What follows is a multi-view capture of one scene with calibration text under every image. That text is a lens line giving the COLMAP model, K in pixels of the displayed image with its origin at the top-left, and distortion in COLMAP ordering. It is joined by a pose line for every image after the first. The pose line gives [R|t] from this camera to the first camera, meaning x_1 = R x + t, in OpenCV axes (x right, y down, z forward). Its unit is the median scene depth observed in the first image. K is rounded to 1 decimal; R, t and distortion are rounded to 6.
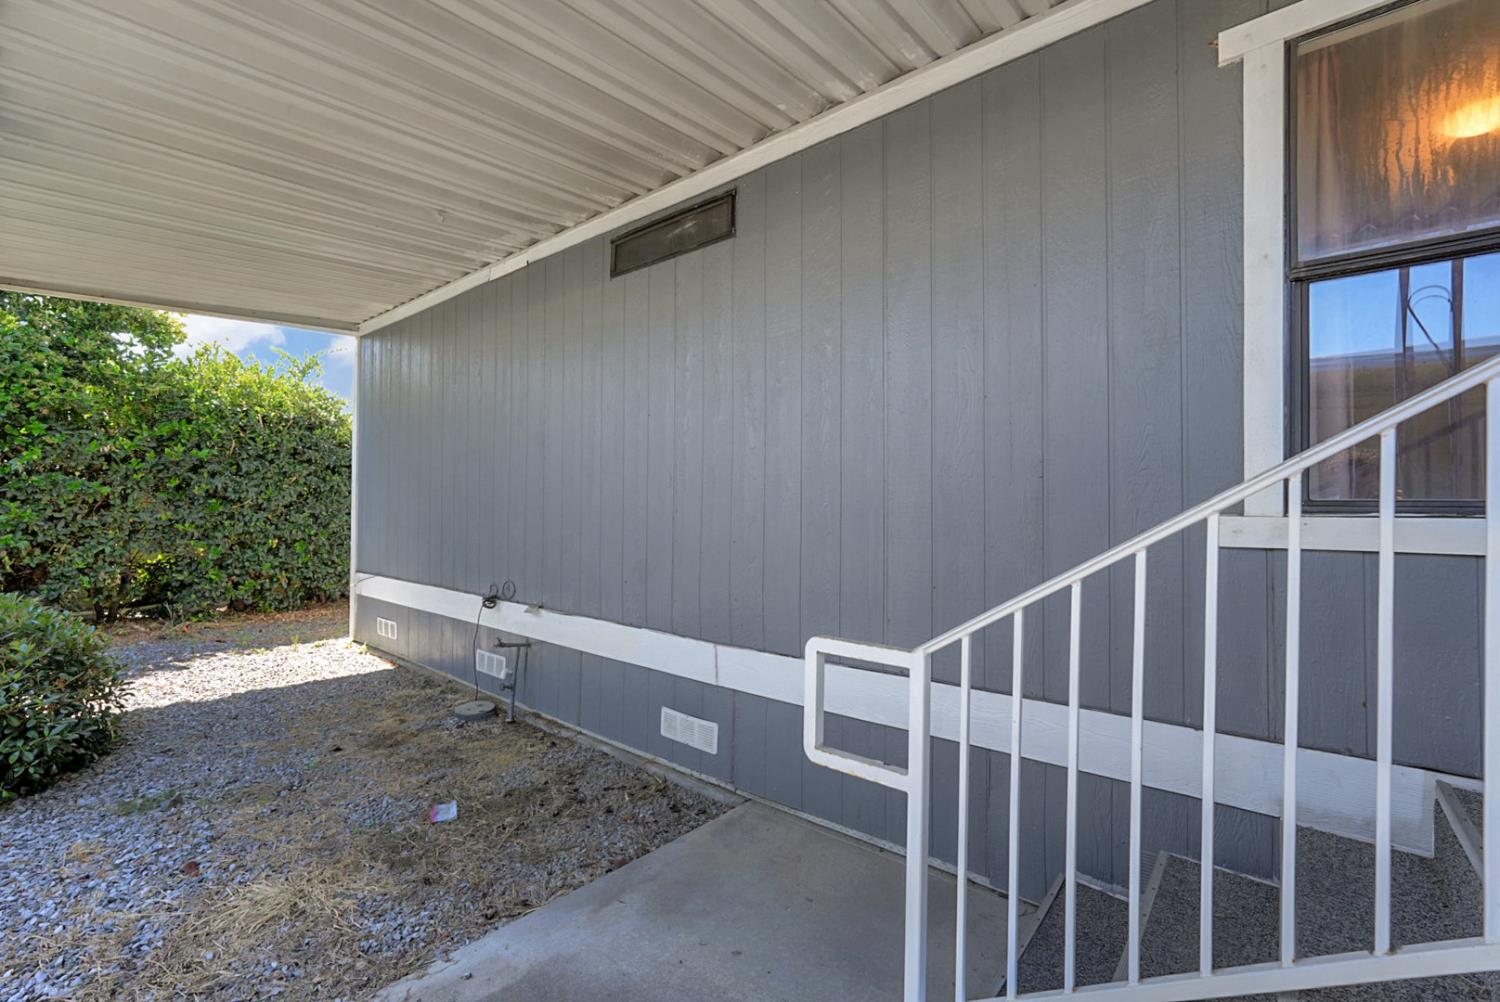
lens RADIAL K [[680.4, 0, 755.8], [0, 680.4, 511.3], [0, 0, 1]] dist [-0.001354, -0.000102]
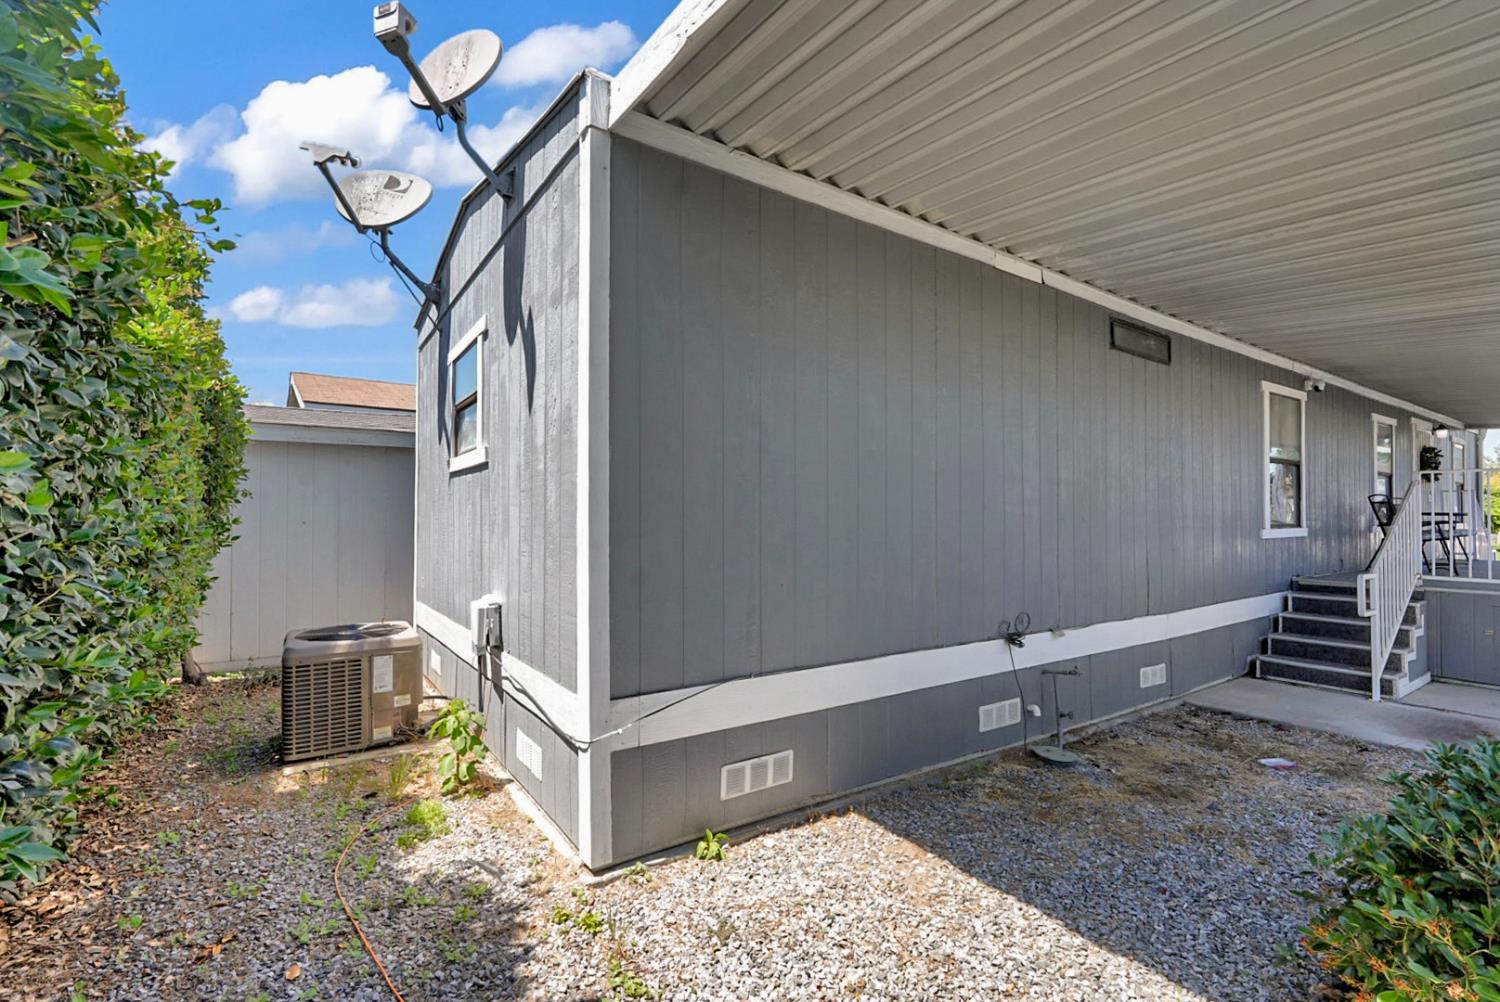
lens RADIAL K [[680.4, 0, 755.8], [0, 680.4, 511.3], [0, 0, 1]] dist [-0.001354, -0.000102]
pose [[0.232042, -0.009790, 0.972656, -1.379916], [-0.008930, 0.999886, 0.012194, -0.044671], [-0.972665, -0.011515, 0.231928, 1.168998]]
